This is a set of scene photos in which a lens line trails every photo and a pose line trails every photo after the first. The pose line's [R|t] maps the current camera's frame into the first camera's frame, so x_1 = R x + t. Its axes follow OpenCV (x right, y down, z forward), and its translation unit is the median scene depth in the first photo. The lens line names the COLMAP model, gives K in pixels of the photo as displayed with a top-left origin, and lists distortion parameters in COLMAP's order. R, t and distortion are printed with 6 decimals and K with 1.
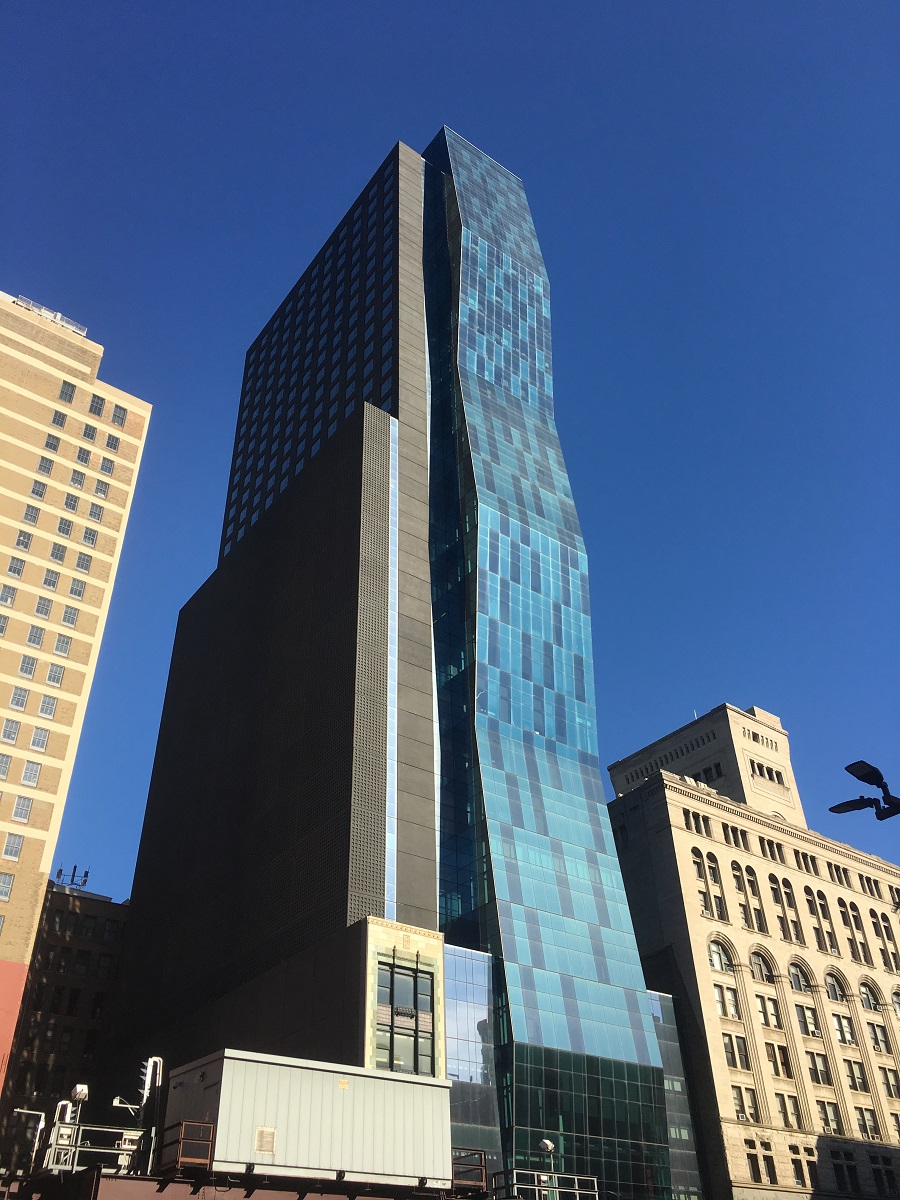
lens RADIAL K [[1034.7, 0, 455.7], [0, 1034.7, 568.8], [0, 0, 1]] dist [0.070000, -0.085111]
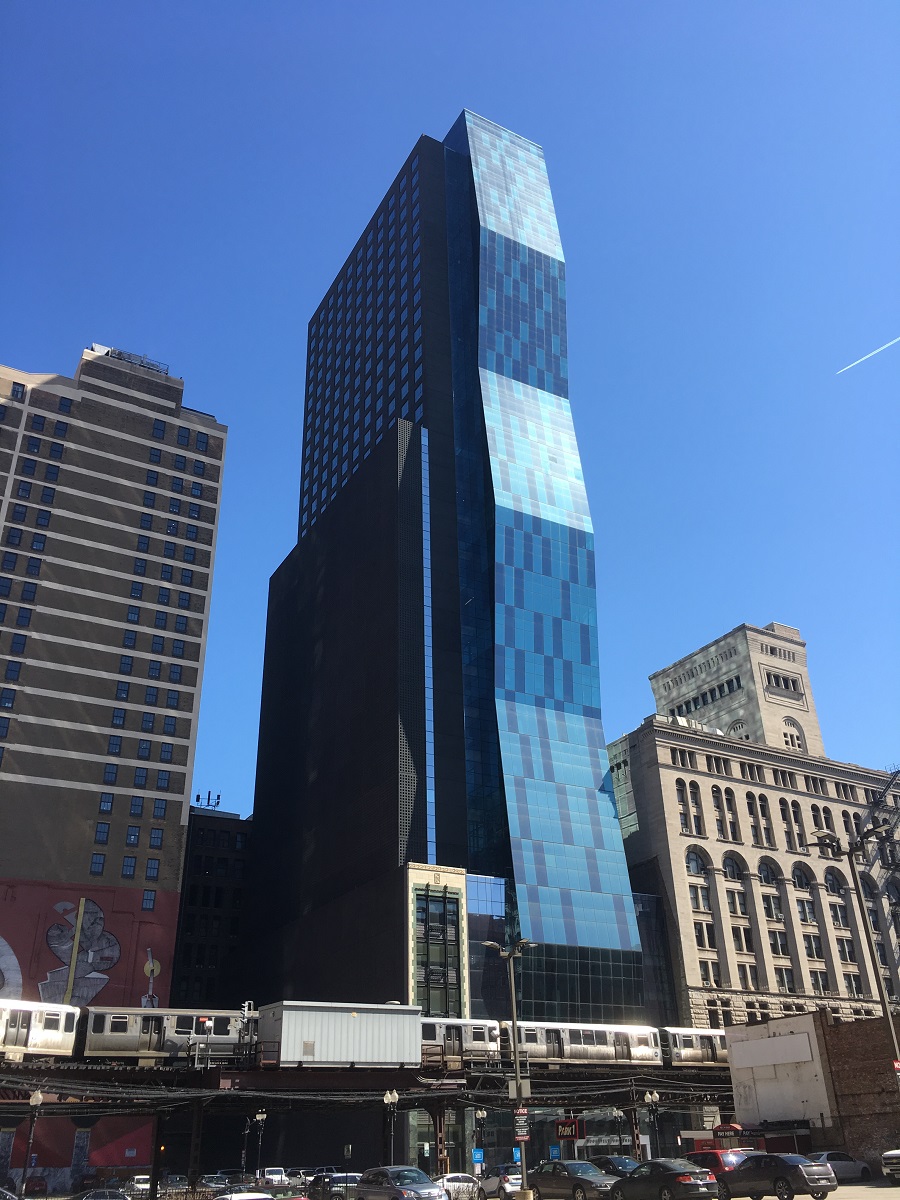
lens RADIAL K [[1034.7, 0, 448.5], [0, 1034.7, 571.1], [0, 0, 1]] dist [0.070000, -0.085111]
pose [[0.991509, -0.060285, -0.115217, 0.117877], [0.076886, 0.986358, 0.145553, -0.192371], [0.104870, -0.153175, 0.982619, -0.236036]]
